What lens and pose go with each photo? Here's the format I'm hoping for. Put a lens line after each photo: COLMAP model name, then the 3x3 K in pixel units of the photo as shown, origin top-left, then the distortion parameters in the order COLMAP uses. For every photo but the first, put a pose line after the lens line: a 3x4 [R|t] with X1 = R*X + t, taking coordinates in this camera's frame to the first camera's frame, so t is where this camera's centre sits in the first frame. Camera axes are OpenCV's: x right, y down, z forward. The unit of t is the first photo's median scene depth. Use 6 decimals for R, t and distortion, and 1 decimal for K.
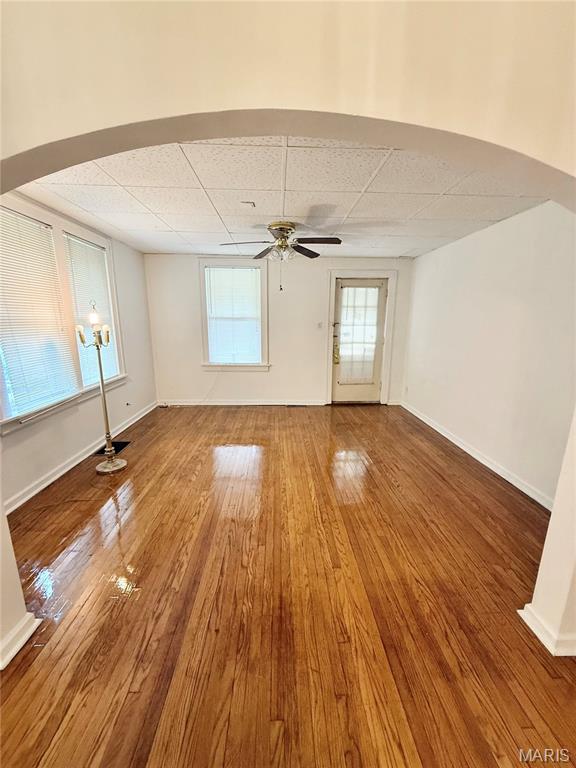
lens RADIAL K [[306.4, 0, 287.0], [0, 306.4, 384.3], [0, 0, 1]] dist [0.000694, -0.000082]
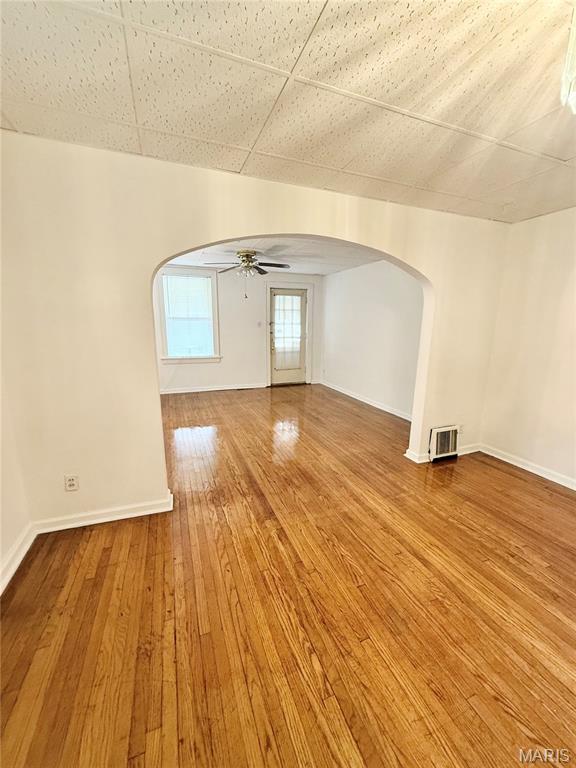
lens RADIAL K [[306.4, 0, 288.1], [0, 306.4, 383.9], [0, 0, 1]] dist [0.000694, -0.000082]
pose [[0.943802, -0.064282, 0.324200, -0.211130], [0.066225, 0.997792, 0.005047, 0.057409], [-0.323808, 0.016707, 0.945975, -0.242687]]
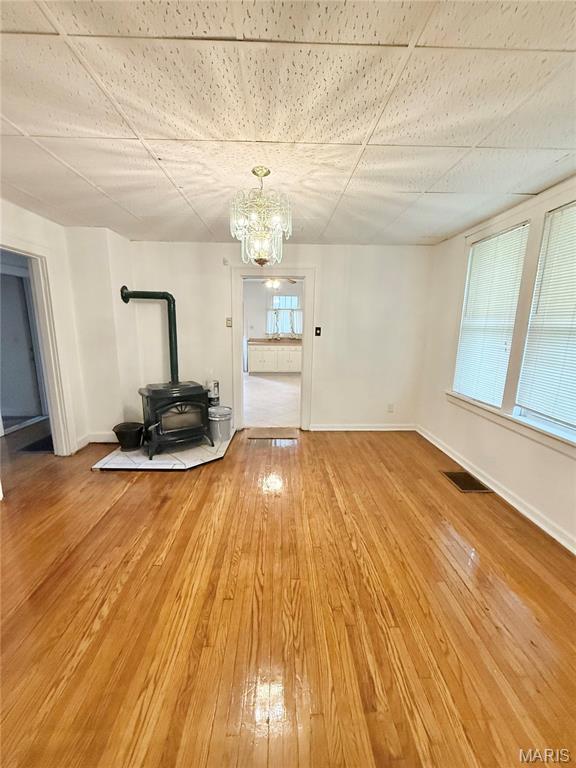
lens RADIAL K [[306.4, 0, 287.7], [0, 306.4, 385.5], [0, 0, 1]] dist [0.000694, -0.000082]
pose [[-0.999747, -0.022422, 0.001567, -0.026529], [-0.019987, 0.918753, 0.394327, -0.057454], [-0.010281, 0.394196, -0.918969, 0.292693]]
